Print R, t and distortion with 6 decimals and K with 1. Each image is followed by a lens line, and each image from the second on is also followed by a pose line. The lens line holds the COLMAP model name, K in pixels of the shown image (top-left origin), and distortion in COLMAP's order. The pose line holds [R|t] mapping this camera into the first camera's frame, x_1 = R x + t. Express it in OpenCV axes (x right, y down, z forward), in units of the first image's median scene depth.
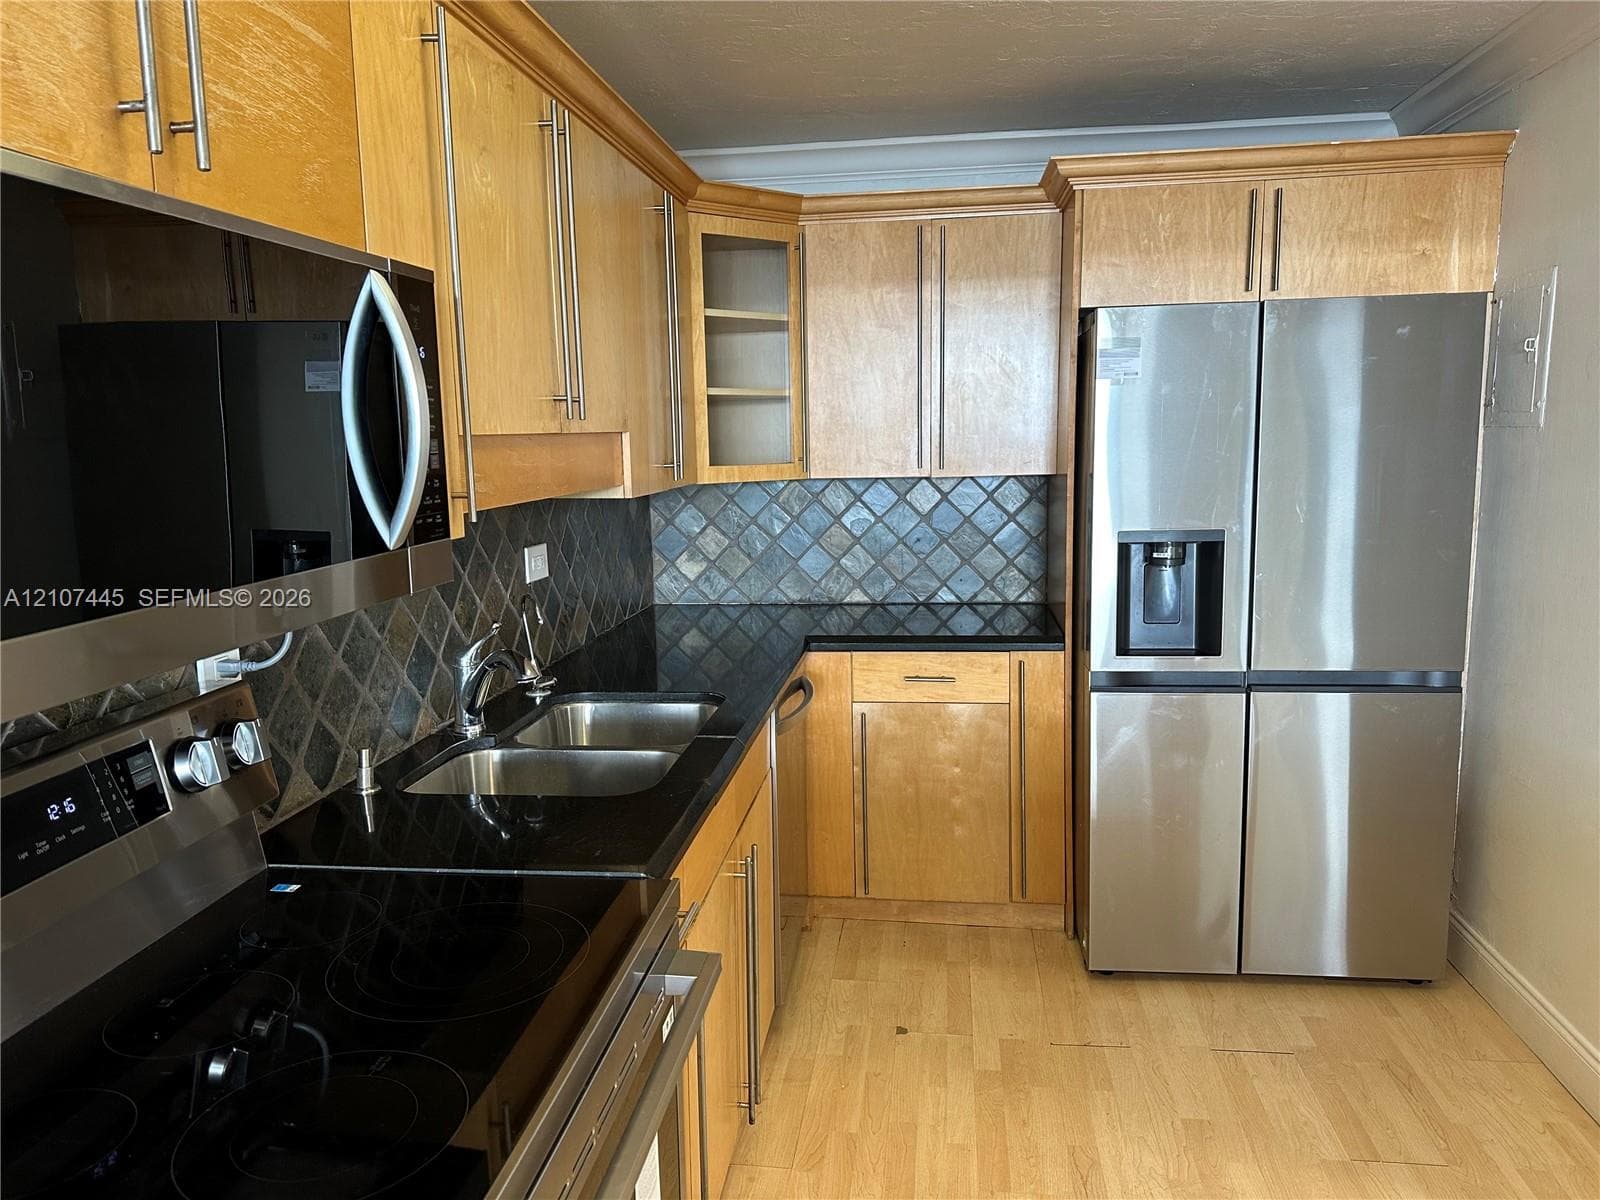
lens RADIAL K [[1126.4, 0, 795.7], [0, 1126.4, 594.4], [0, 0, 1]] dist [0.046798, -0.053733]
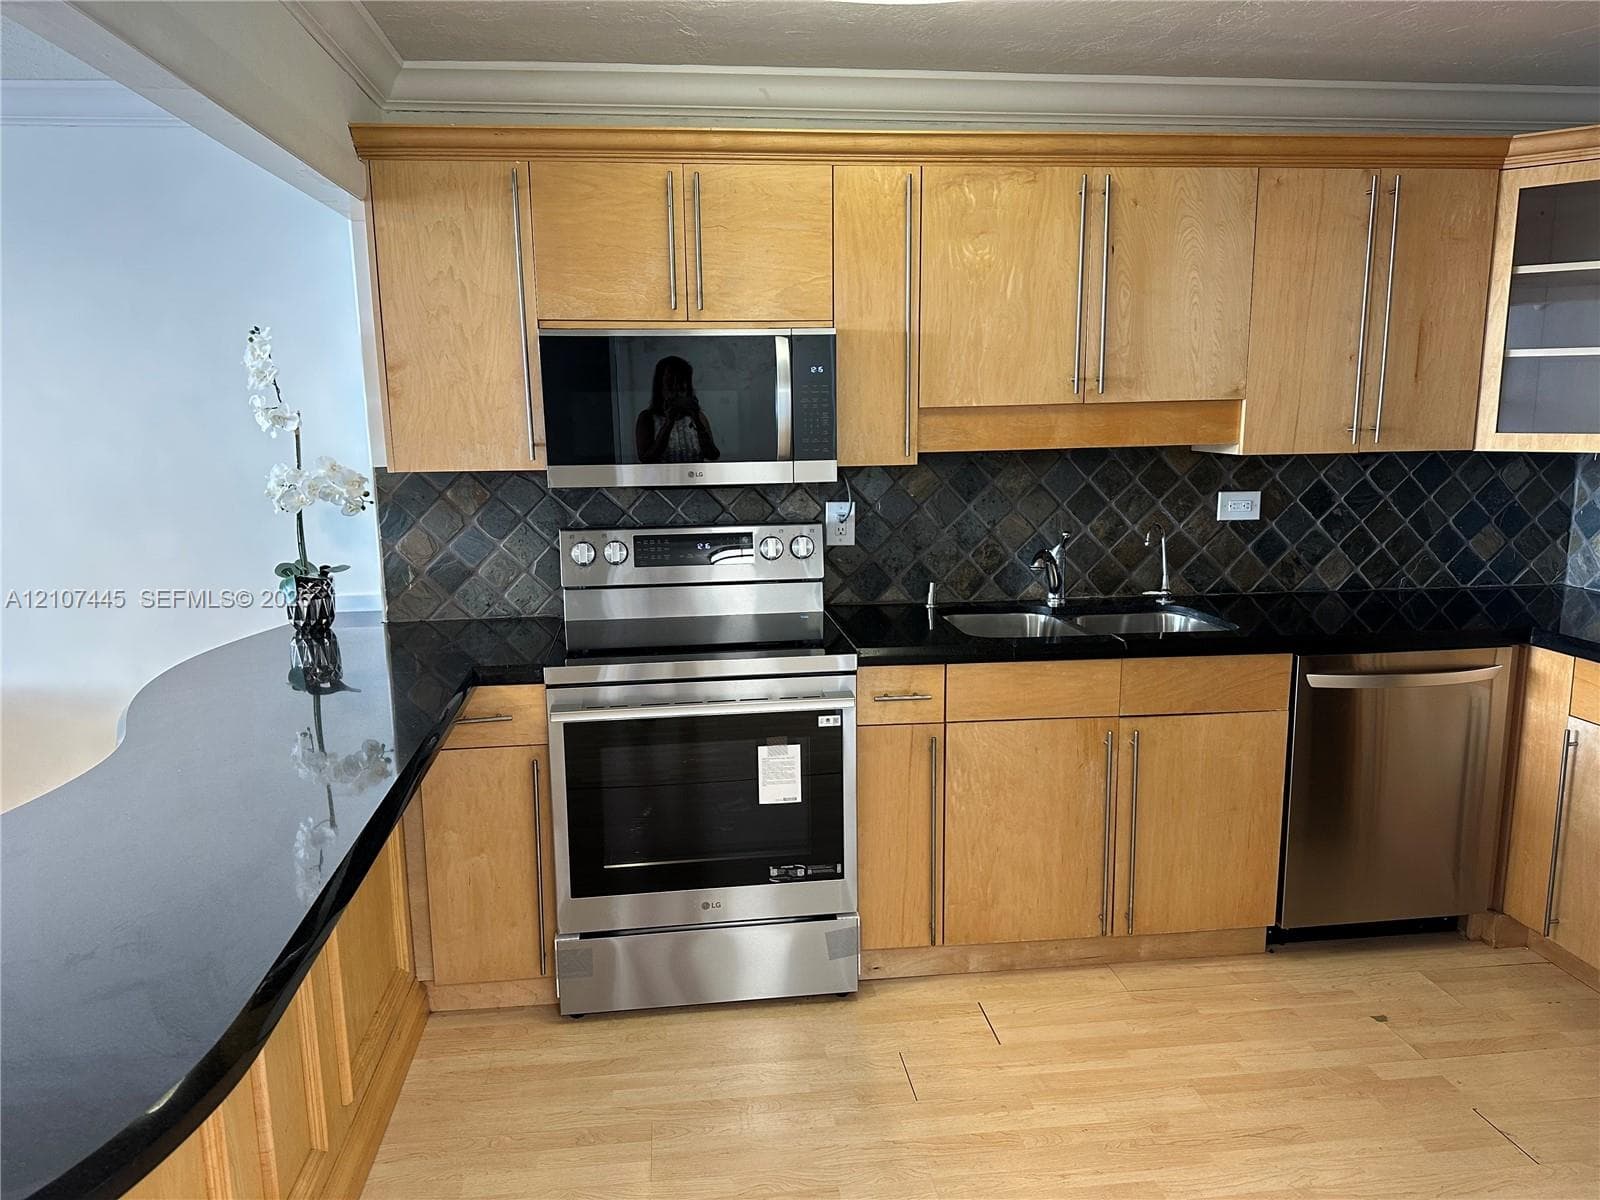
lens RADIAL K [[1126.4, 0, 800.3], [0, 1126.4, 601.7], [0, 0, 1]] dist [0.046798, -0.053733]
pose [[0.275822, 0.196237, -0.940964, 0.809052], [-0.137341, 0.976940, 0.163482, -0.061465], [0.951346, 0.084141, 0.296413, 0.194992]]
